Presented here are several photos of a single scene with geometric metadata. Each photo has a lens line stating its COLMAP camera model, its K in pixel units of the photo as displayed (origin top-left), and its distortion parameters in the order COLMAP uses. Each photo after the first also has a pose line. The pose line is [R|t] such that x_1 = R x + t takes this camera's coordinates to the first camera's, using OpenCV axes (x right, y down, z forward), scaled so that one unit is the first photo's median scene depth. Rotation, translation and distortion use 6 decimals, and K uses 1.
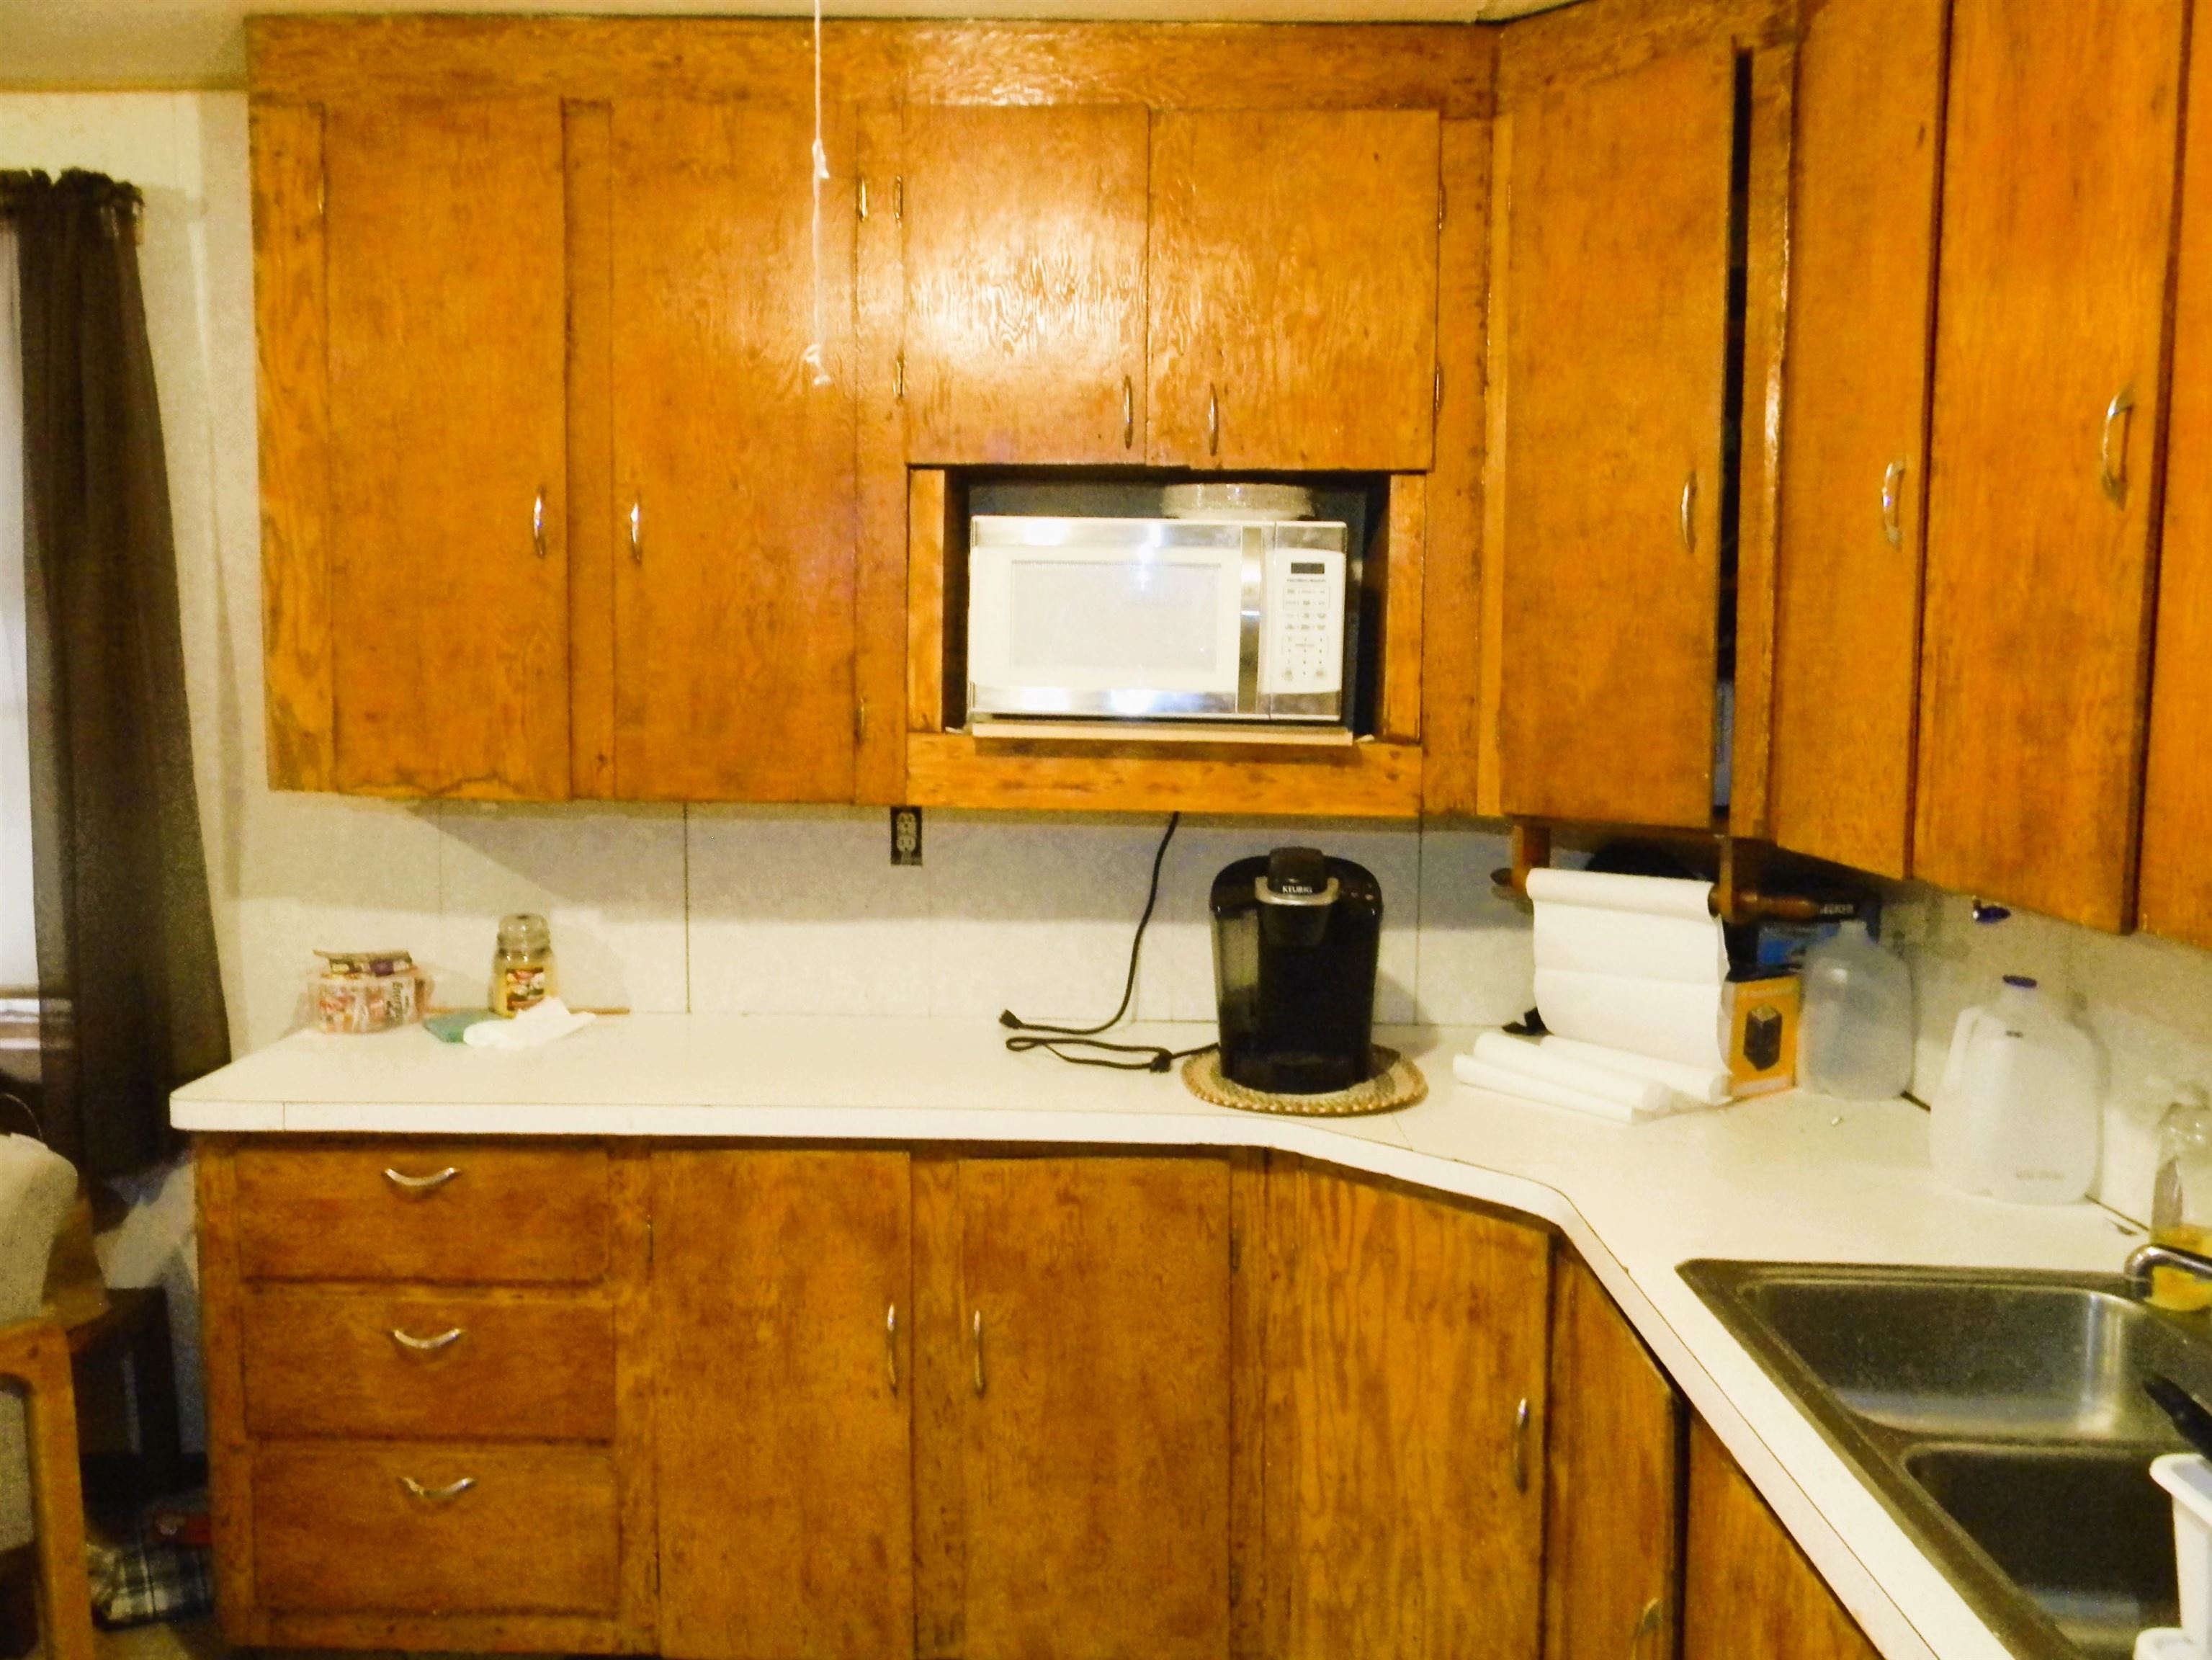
lens RADIAL K [[1779.5, 0, 1078.1], [0, 1779.5, 825.5], [0, 0, 1]] dist [0.017198, -0.023058]
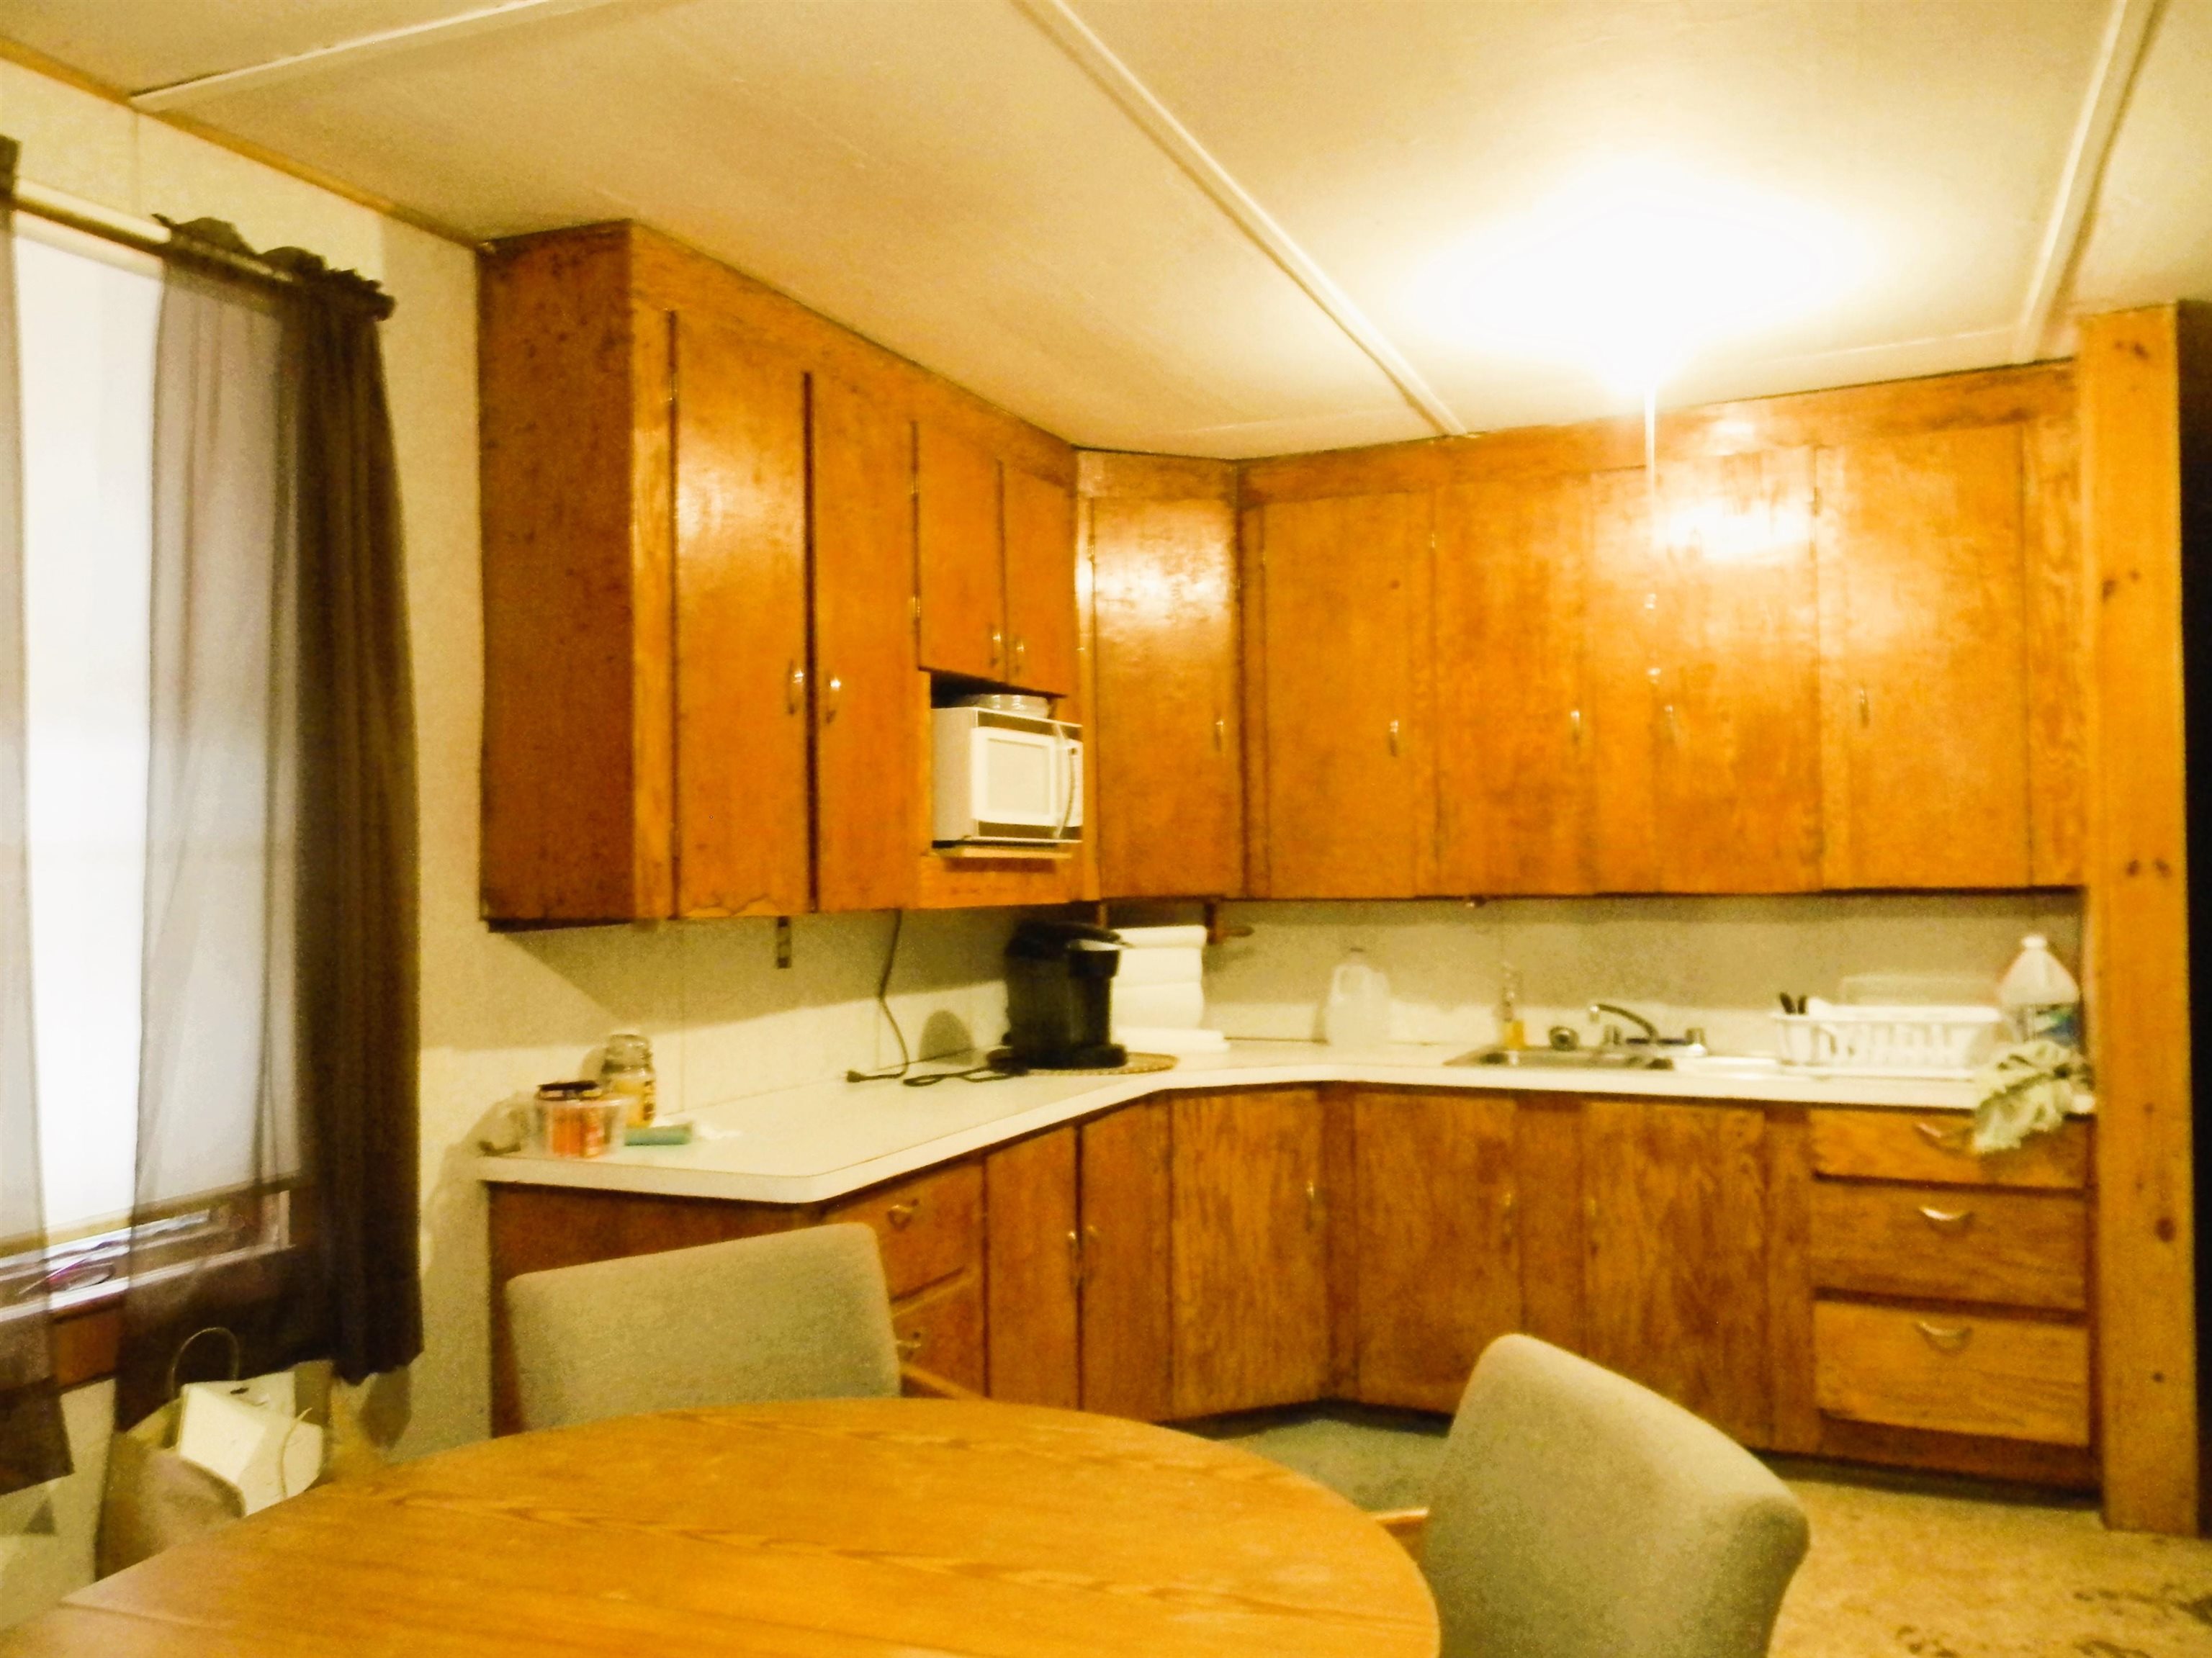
lens RADIAL K [[1779.1, 0, 1086.9], [0, 1779.1, 823.7], [0, 0, 1]] dist [0.017198, -0.023058]
pose [[0.396800, 0.004385, 0.917895, -1.484554], [0.100631, 0.993753, -0.048249, 0.003659], [-0.912372, 0.111514, 0.393880, 0.373354]]
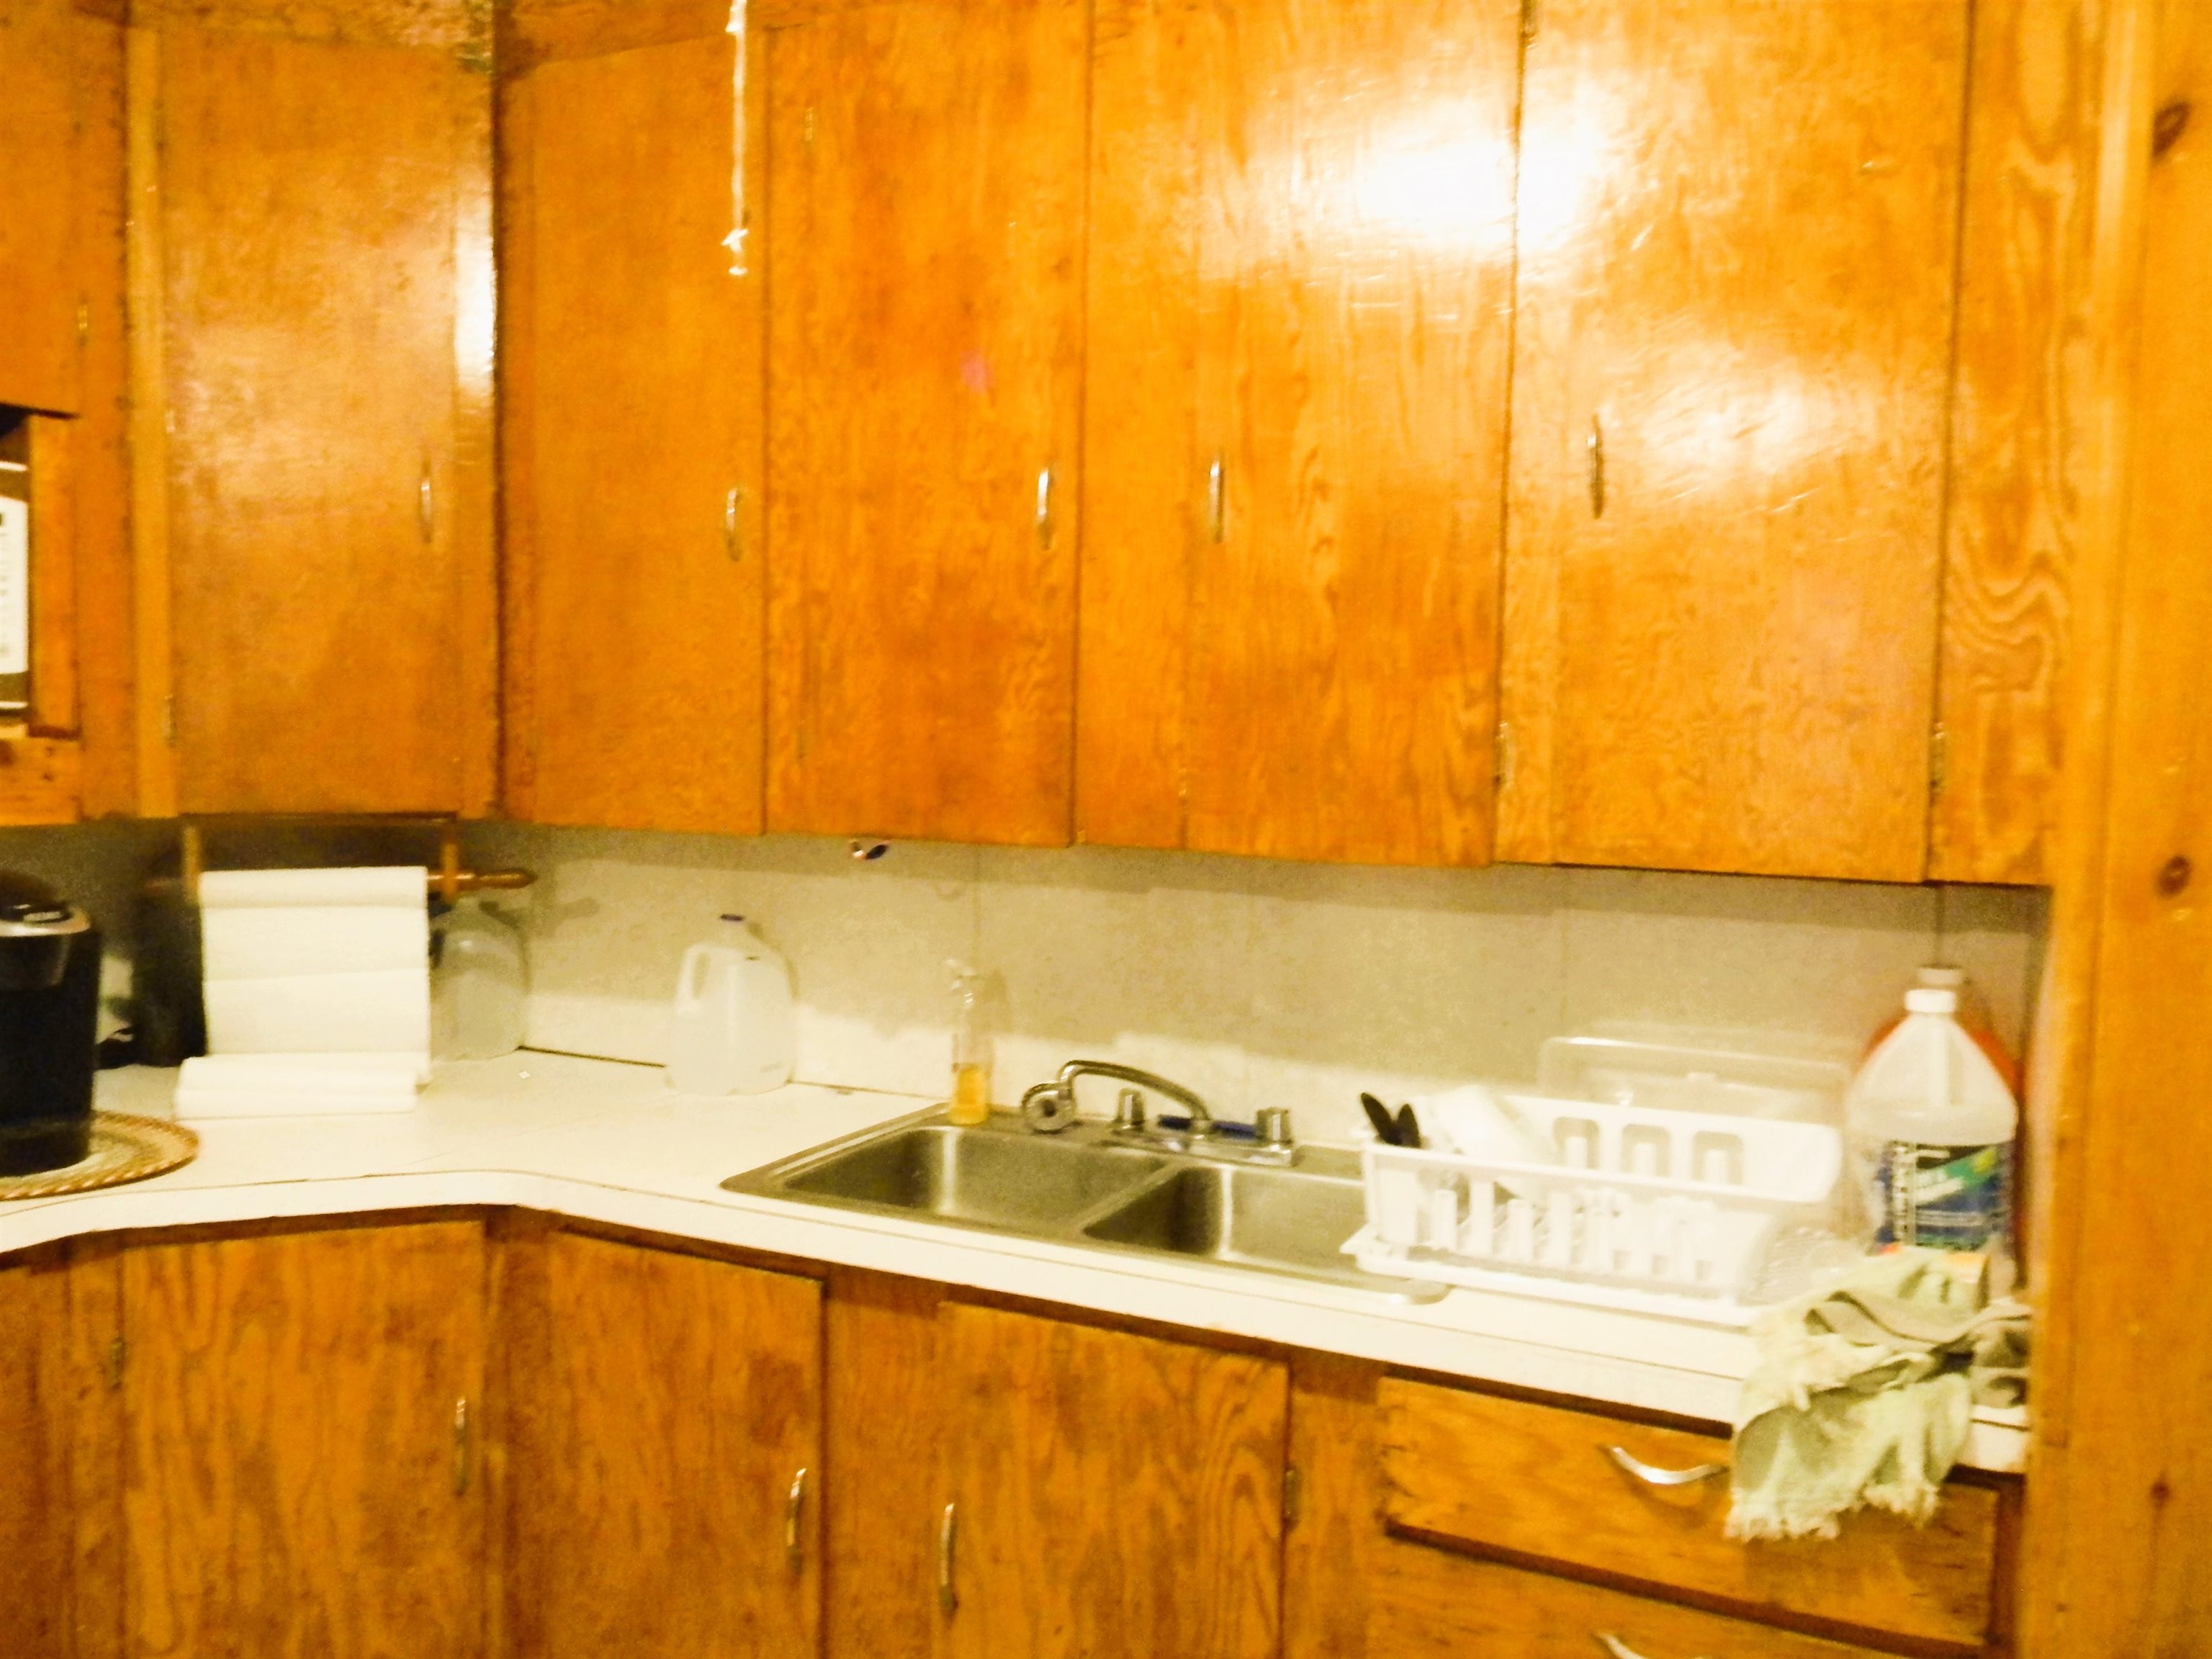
lens RADIAL K [[1779.3, 0, 1066.4], [0, 1779.3, 821.1], [0, 0, 1]] dist [0.017198, -0.023058]
pose [[0.405470, -0.052956, 0.912573, -0.444839], [0.065278, 0.997449, 0.028877, 0.000089], [-0.911774, 0.047862, 0.407893, 0.257457]]
